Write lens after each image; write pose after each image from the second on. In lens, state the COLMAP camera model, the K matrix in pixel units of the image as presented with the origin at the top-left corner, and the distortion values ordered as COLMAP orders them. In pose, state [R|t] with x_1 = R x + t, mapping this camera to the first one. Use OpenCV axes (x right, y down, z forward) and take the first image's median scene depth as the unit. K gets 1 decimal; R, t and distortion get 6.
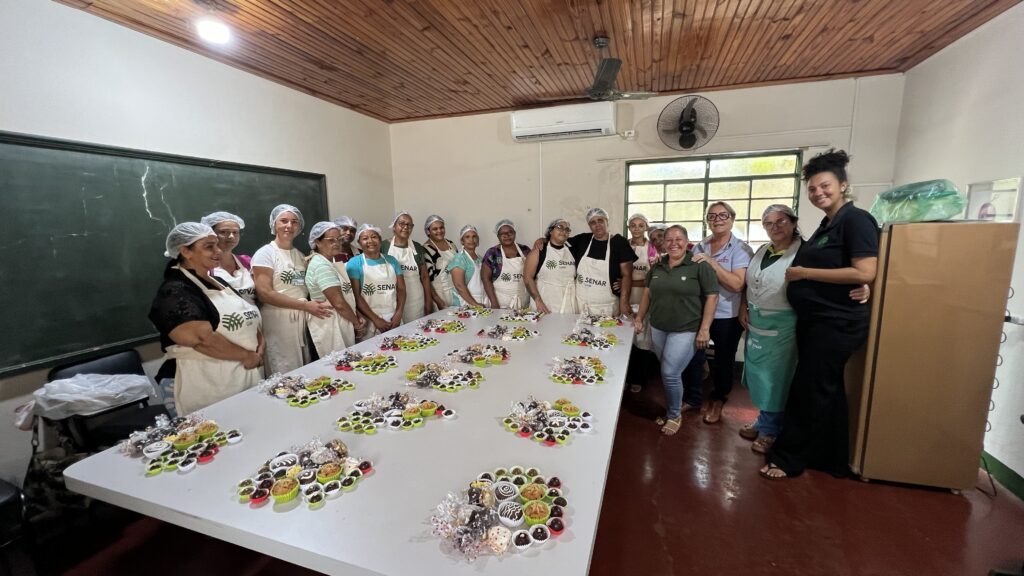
lens RADIAL K [[413.1, 0, 513.9], [0, 413.1, 289.1], [0, 0, 1]] dist [-0.000906, 0.001392]
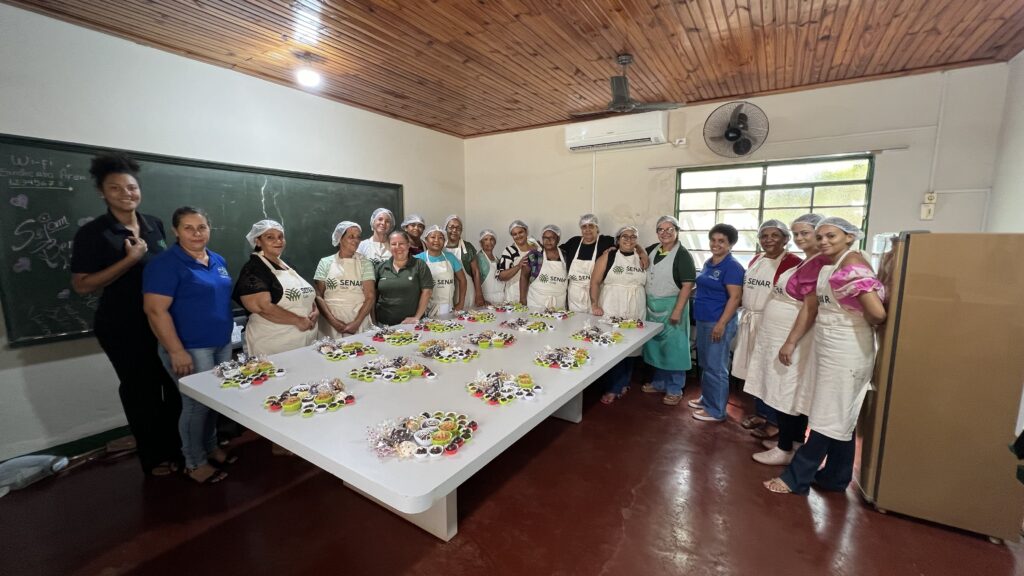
lens RADIAL K [[413.9, 0, 510.9], [0, 413.9, 288.9], [0, 0, 1]] dist [0.001955, 0.000605]
pose [[0.968238, 0.054058, -0.244115, 0.244678], [-0.059293, 0.998140, -0.014144, 0.030875], [0.242896, 0.028169, 0.969643, -0.105391]]
